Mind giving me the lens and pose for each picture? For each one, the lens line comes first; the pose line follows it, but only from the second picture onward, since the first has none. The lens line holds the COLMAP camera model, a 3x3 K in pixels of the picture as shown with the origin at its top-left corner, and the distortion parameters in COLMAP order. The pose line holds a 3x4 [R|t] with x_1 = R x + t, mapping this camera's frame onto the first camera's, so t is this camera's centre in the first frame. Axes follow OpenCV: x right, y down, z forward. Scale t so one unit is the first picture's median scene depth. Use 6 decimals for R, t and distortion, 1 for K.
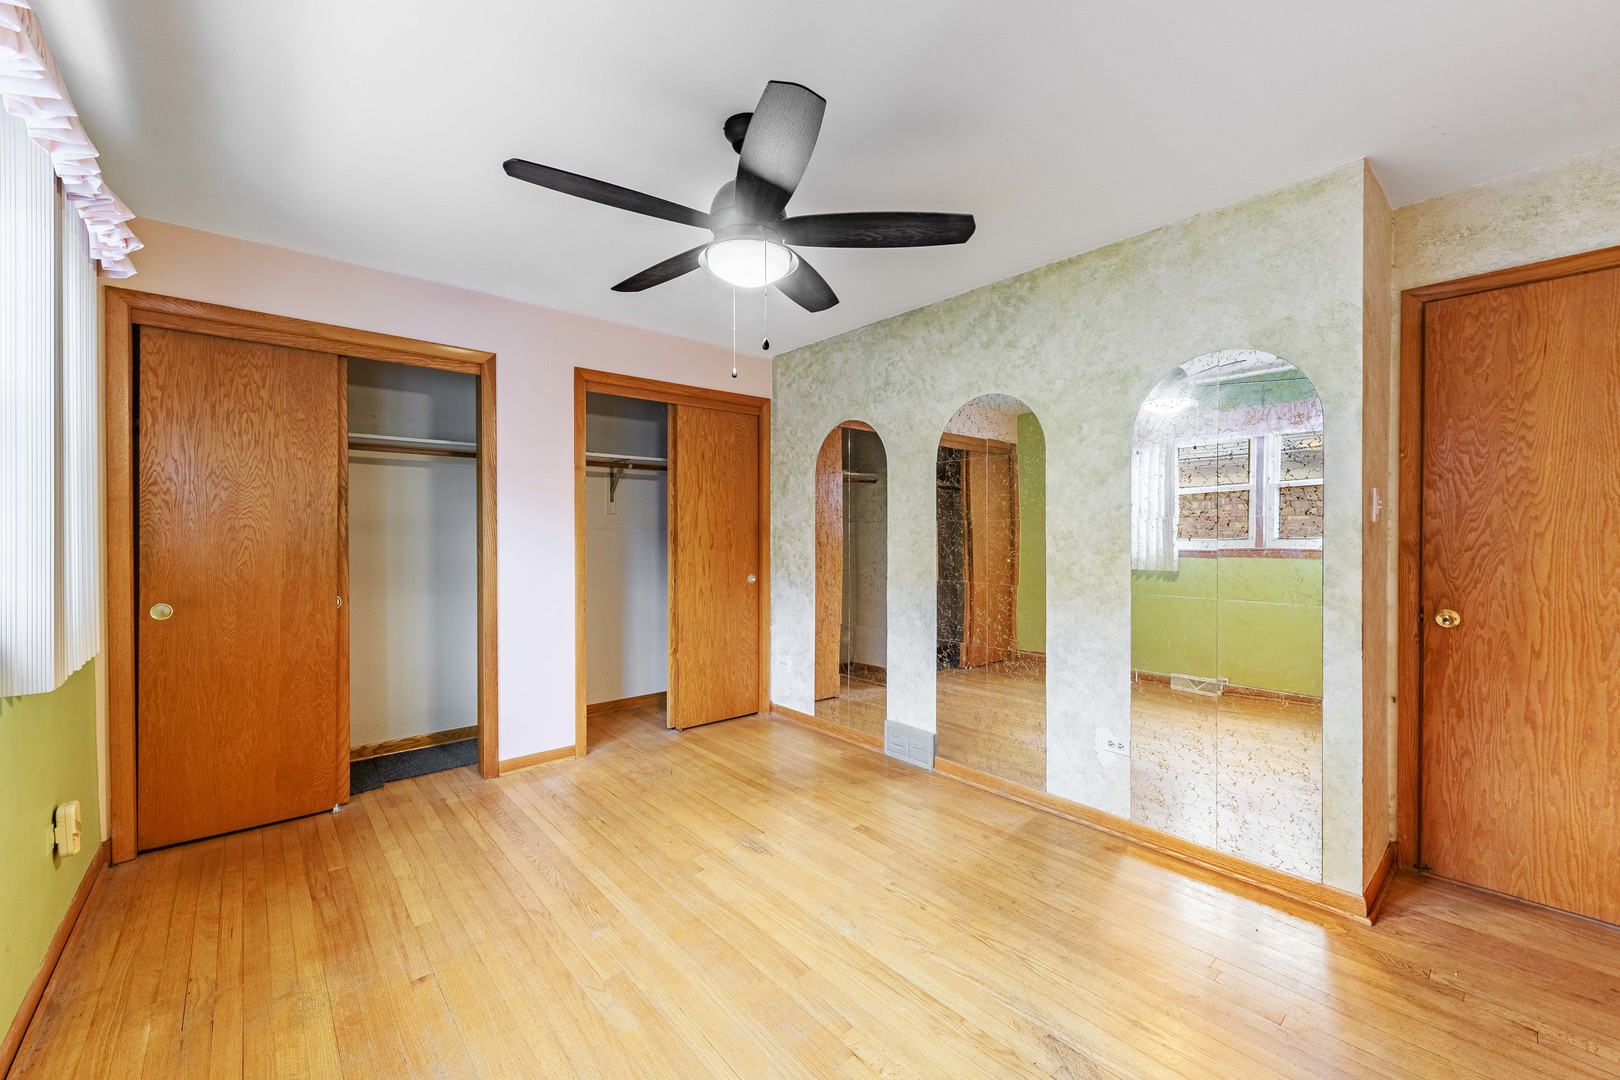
lens RADIAL K [[644.5, 0, 818.1], [0, 644.5, 532.4], [0, 0, 1]] dist [0.001563, -0.000195]
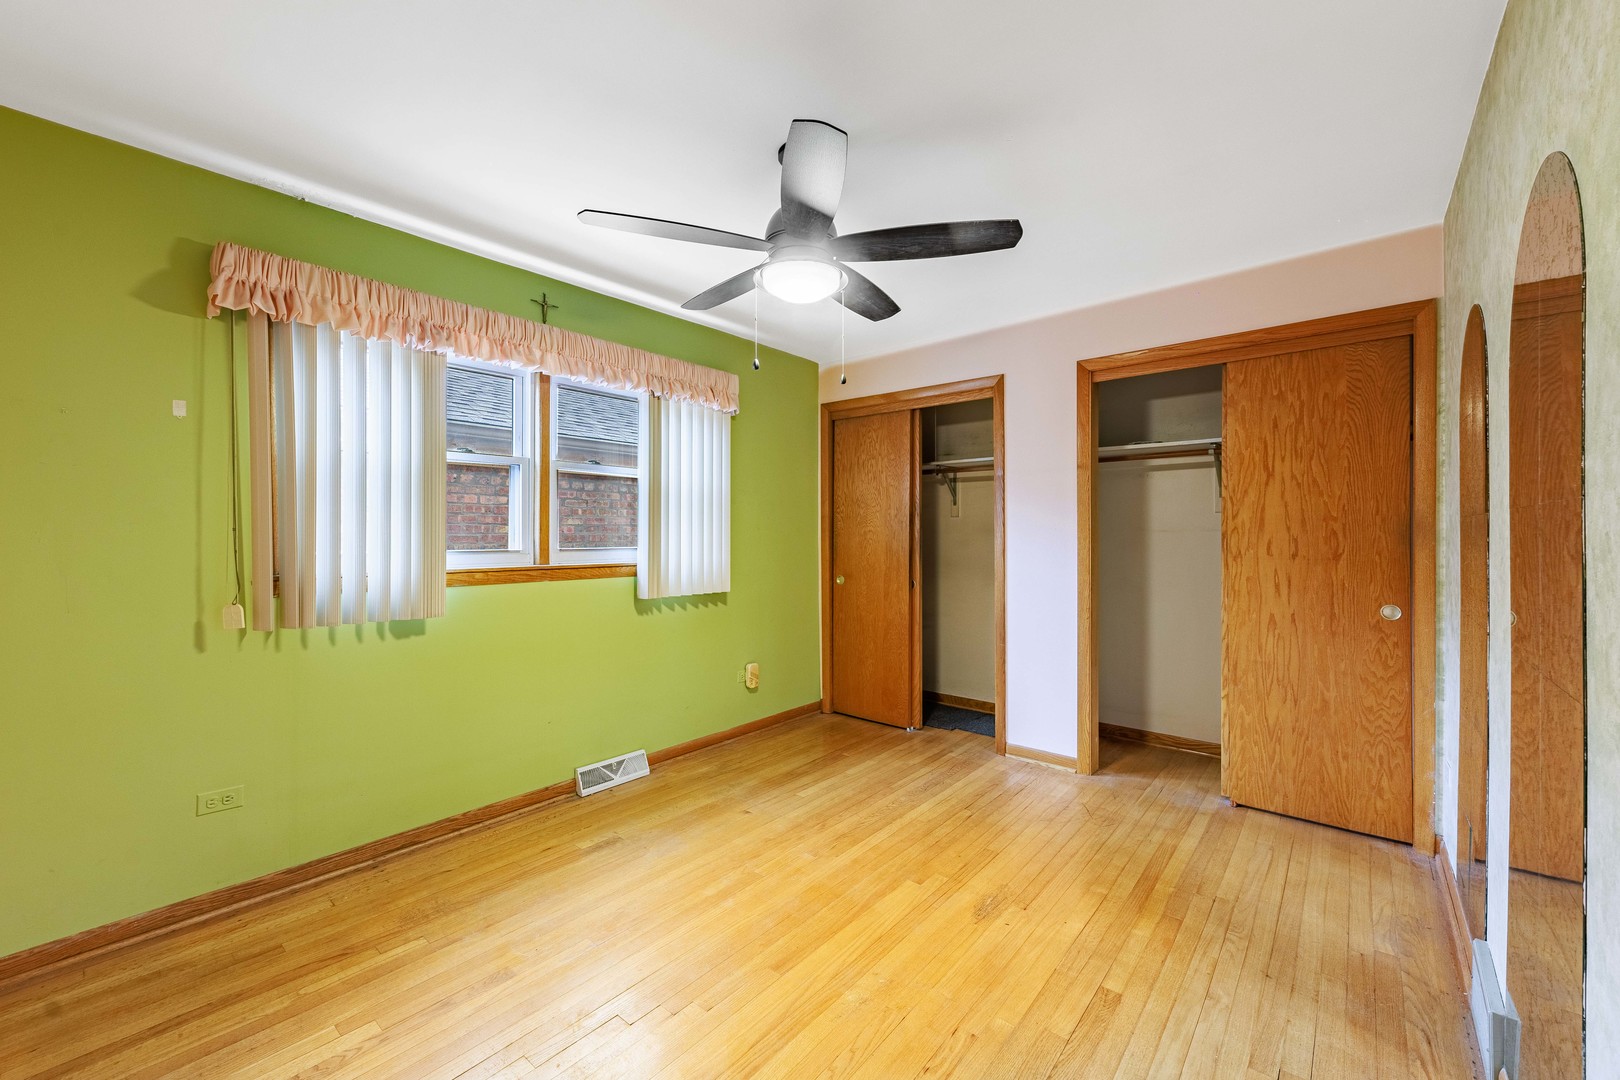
lens RADIAL K [[662.9, 0, 818.9], [0, 662.9, 527.3], [0, 0, 1]] dist [-0.000738, -0.000785]
pose [[0.131016, -0.010296, -0.991327, 0.615802], [0.000094, 0.999946, -0.010373, -0.001108], [0.991380, 0.001266, 0.131010, 0.557822]]
